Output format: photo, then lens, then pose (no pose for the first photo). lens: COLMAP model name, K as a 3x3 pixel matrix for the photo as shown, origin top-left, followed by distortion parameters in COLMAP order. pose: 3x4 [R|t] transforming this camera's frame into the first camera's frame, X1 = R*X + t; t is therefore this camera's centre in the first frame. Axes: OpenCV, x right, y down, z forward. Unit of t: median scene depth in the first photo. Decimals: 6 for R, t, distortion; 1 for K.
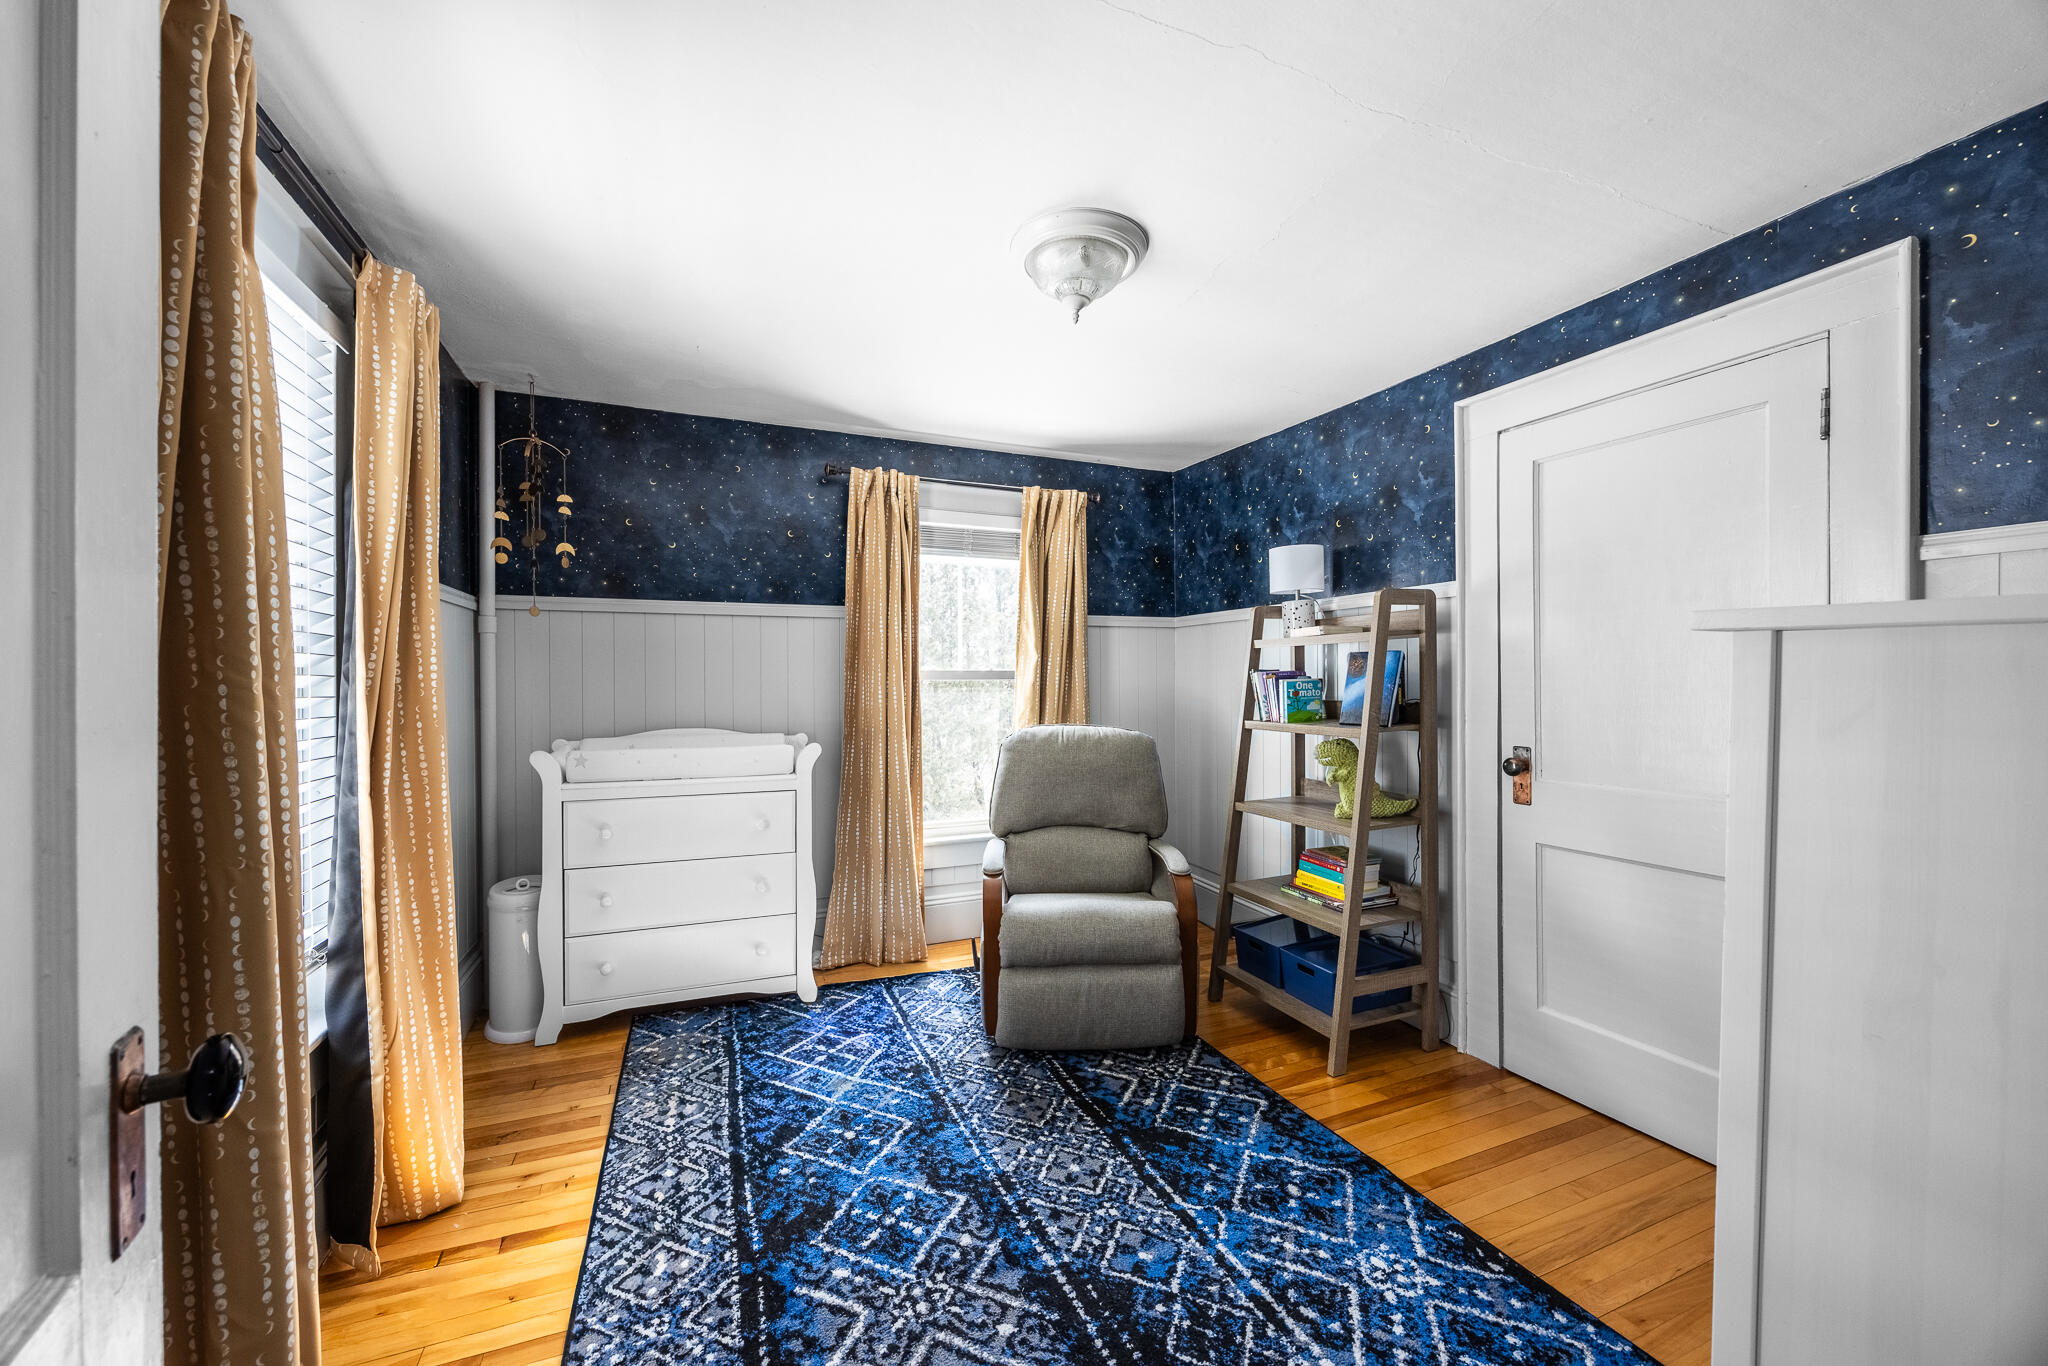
lens RADIAL K [[785.6, 0, 1008.3], [0, 785.6, 684.5], [0, 0, 1]] dist [-0.002116, -0.000025]
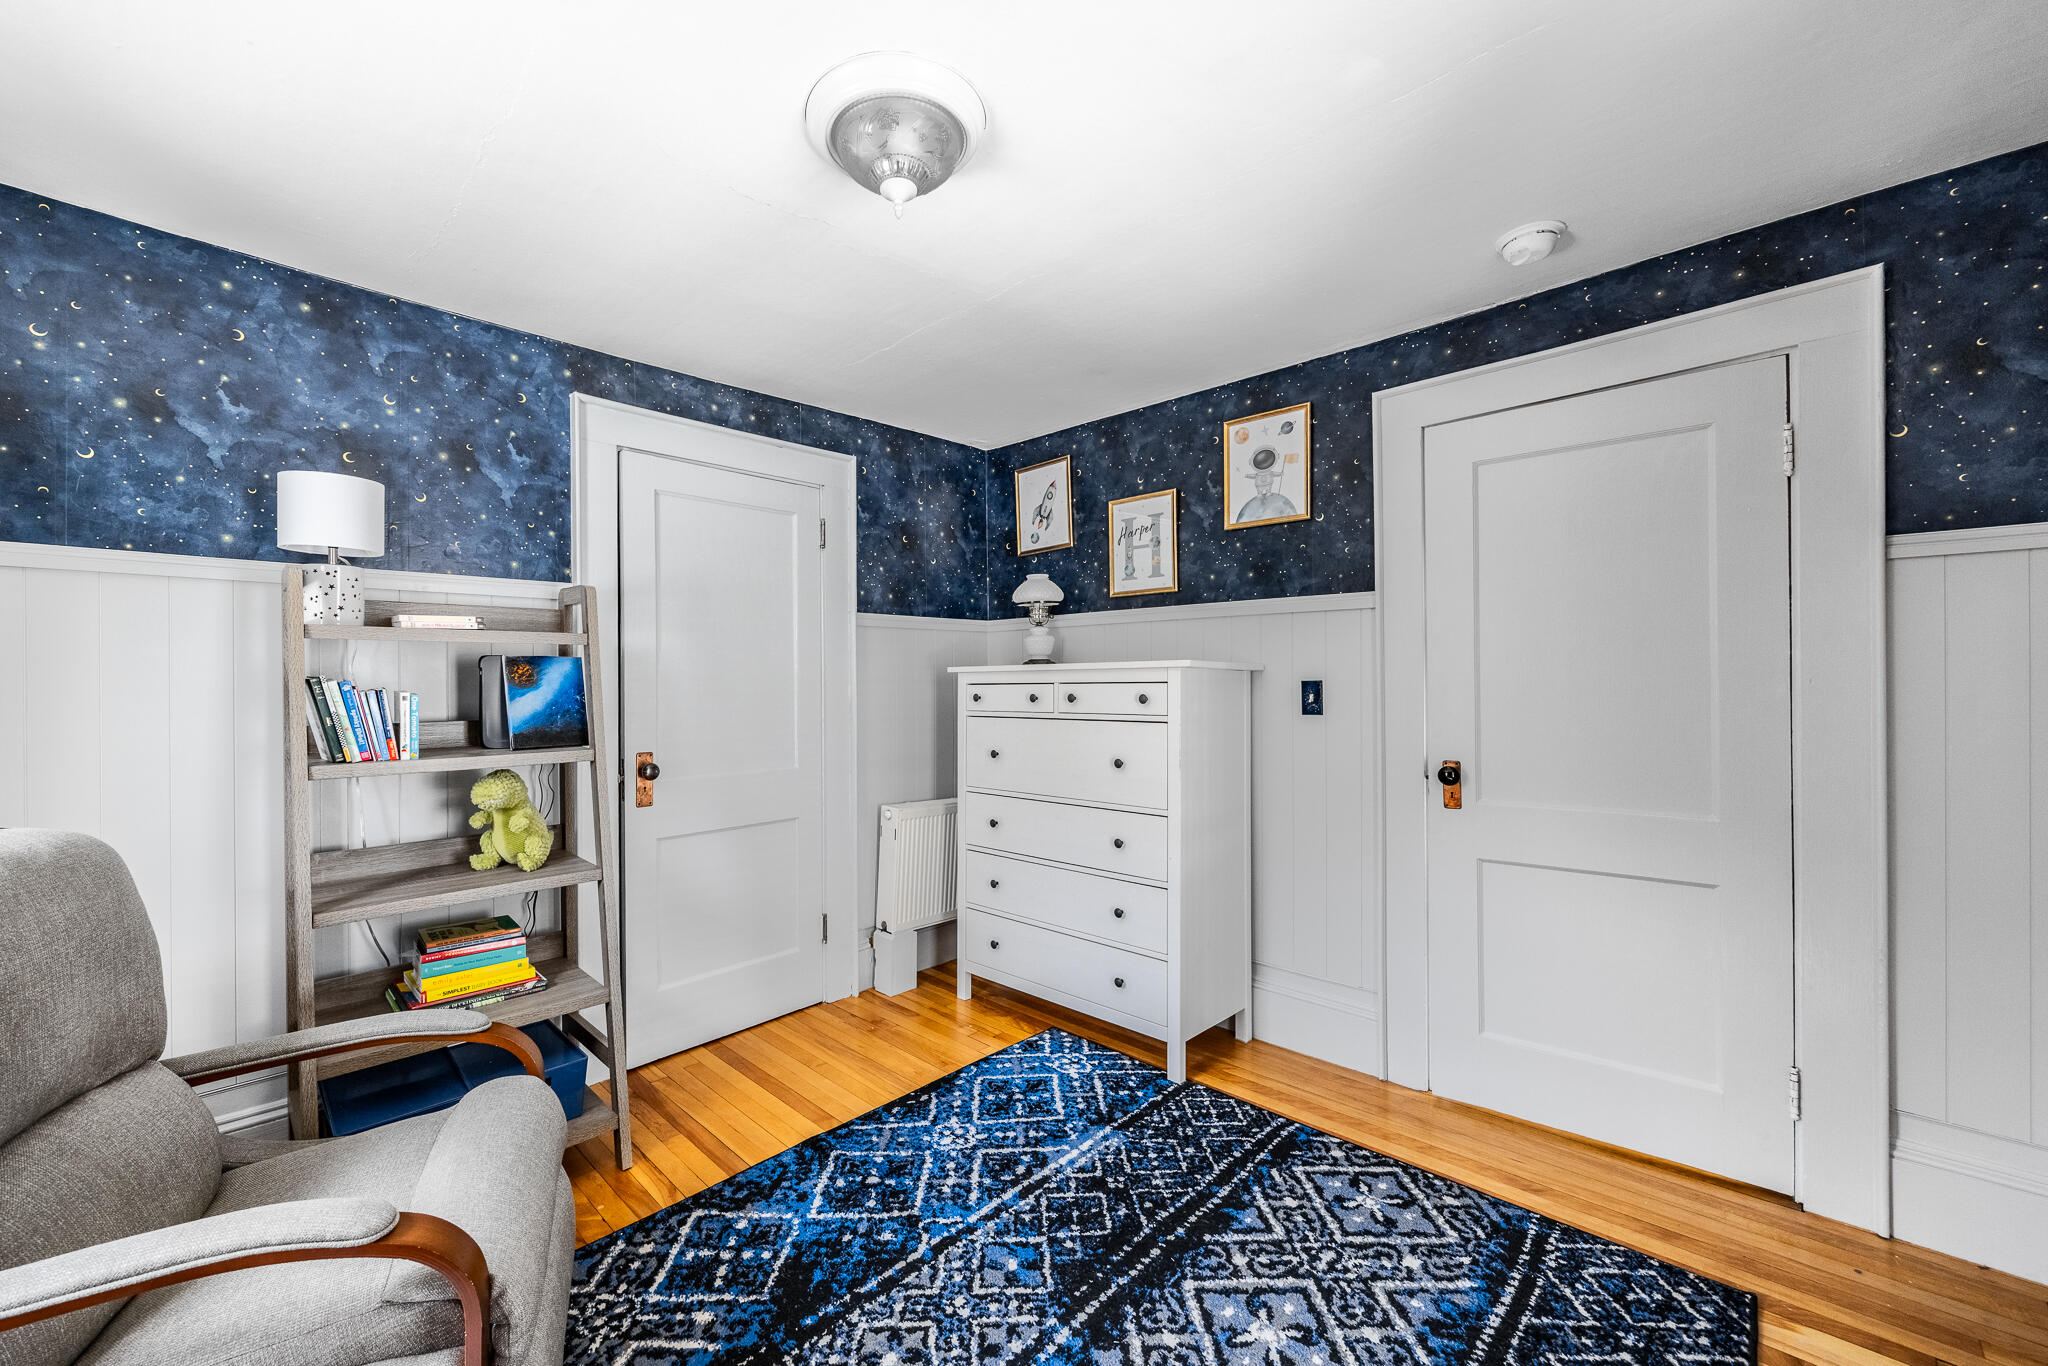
lens RADIAL K [[785.6, 0, 1002.0], [0, 785.6, 683.2], [0, 0, 1]] dist [-0.002116, -0.000025]
pose [[-0.393523, 0.010138, 0.919259, -0.738240], [0.017478, 0.999841, -0.003544, -0.004654], [-0.919149, 0.014672, -0.393638, 1.386419]]
